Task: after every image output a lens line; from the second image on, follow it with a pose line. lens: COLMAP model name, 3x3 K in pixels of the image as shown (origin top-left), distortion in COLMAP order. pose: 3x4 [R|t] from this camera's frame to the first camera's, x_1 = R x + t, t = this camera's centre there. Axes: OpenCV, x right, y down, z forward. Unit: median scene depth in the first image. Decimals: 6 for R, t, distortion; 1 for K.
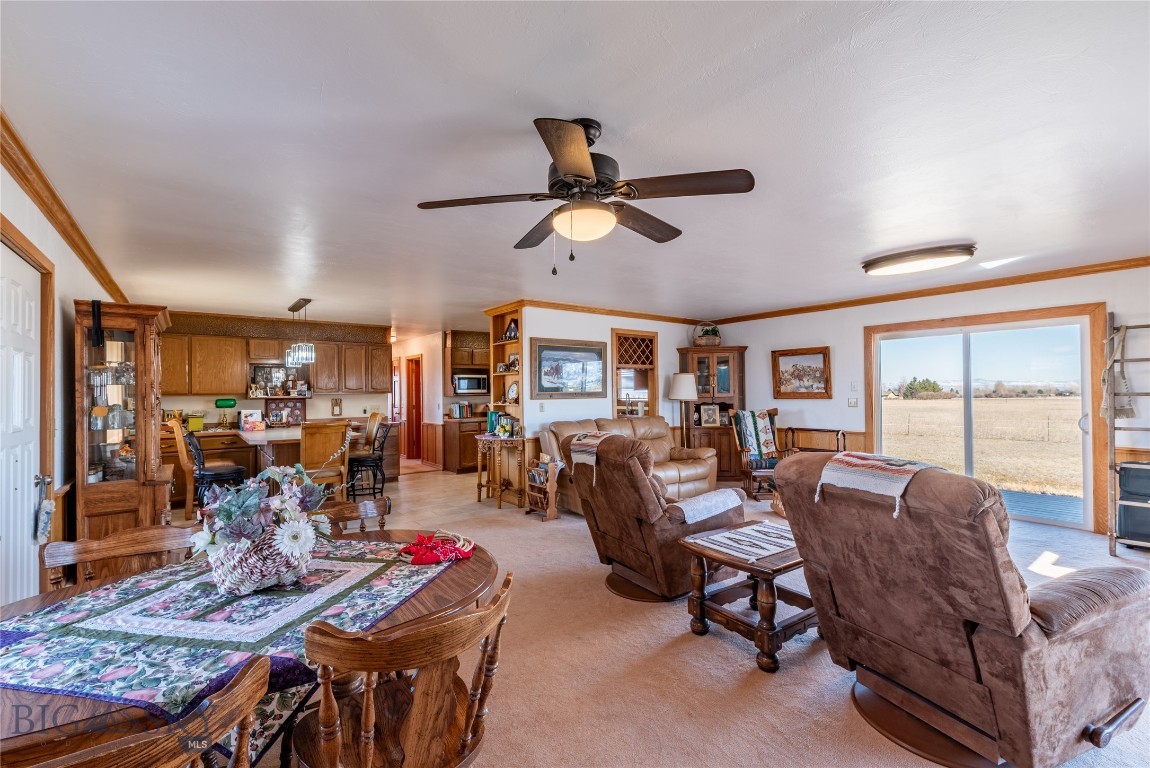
lens RADIAL K [[500.1, 0, 578.4], [0, 500.1, 383.1], [0, 0, 1]] dist [0.003262, 0.000935]
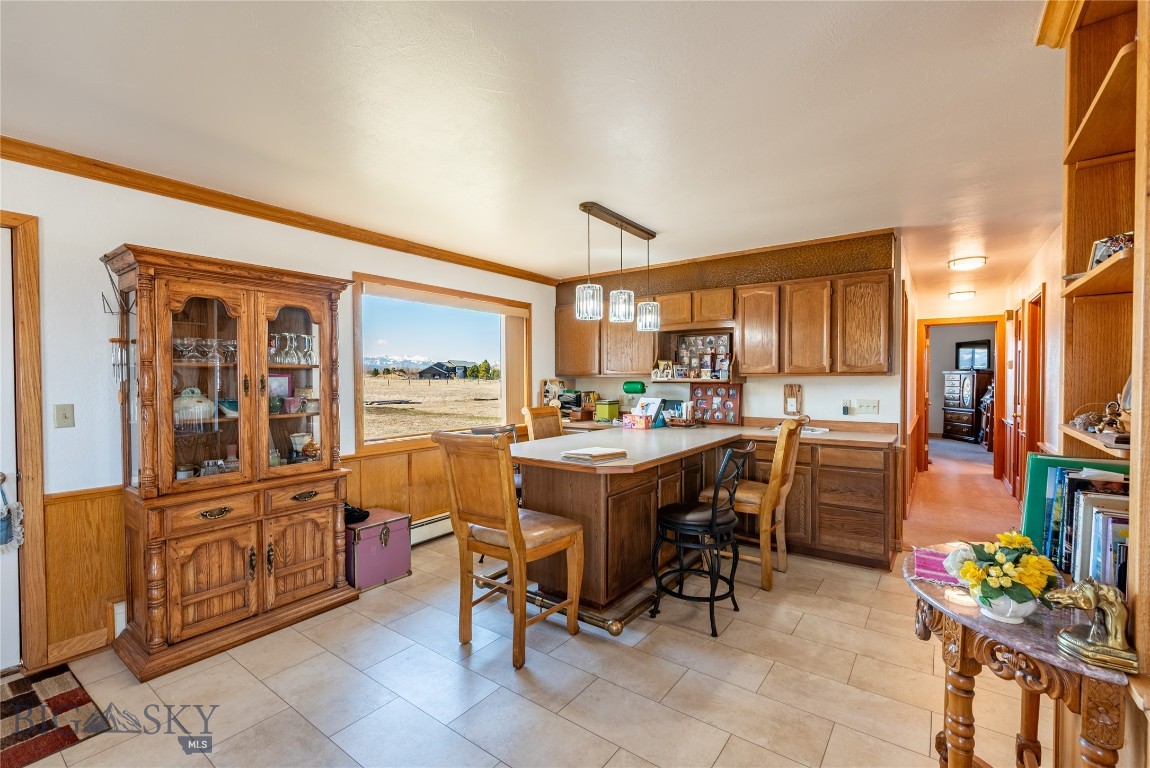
lens RADIAL K [[500.1, 0, 576.4], [0, 500.1, 383.8], [0, 0, 1]] dist [0.003262, 0.000935]
pose [[0.274544, 0.021350, -0.961338, -0.005547], [0.019116, 0.999435, 0.027655, 0.012179], [0.961385, -0.025969, 0.273980, 0.713986]]
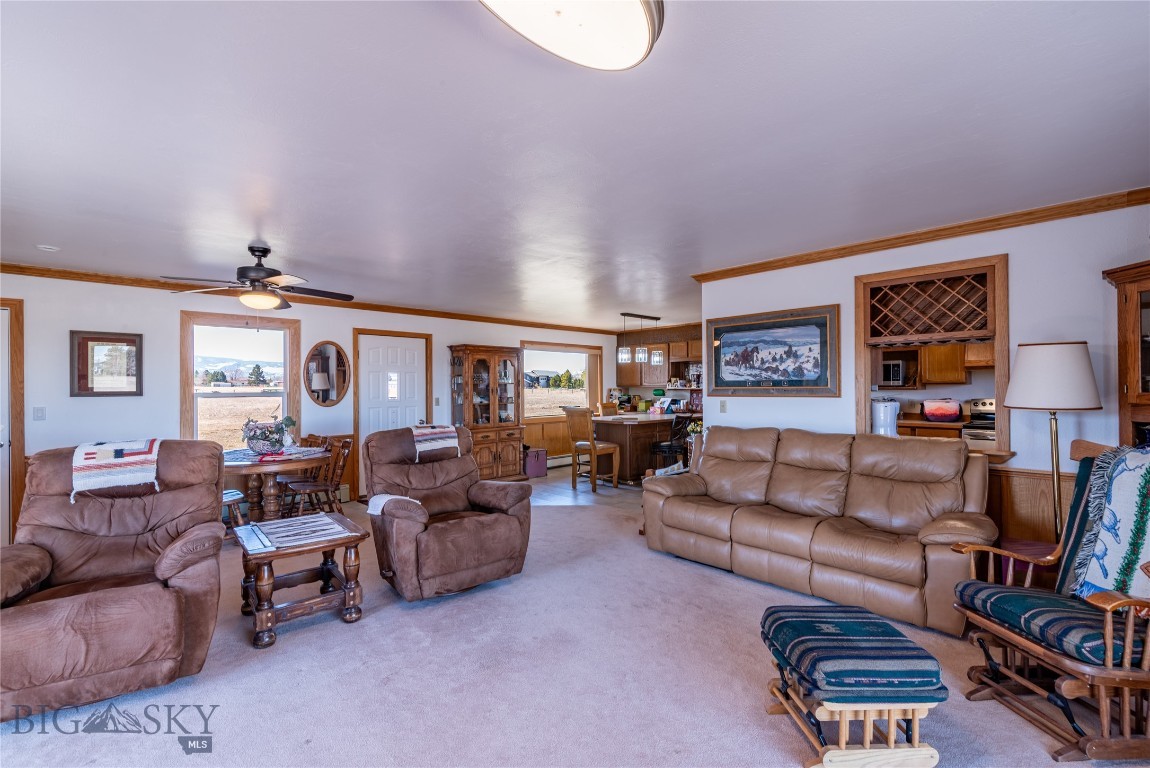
lens RADIAL K [[500.1, 0, 572.8], [0, 500.1, 386.4], [0, 0, 1]] dist [0.003262, 0.000935]
pose [[0.109030, 0.007945, -0.994007, 0.624623], [0.025208, 0.999624, 0.010755, 0.002366], [0.993719, -0.026229, 0.108789, 0.622673]]
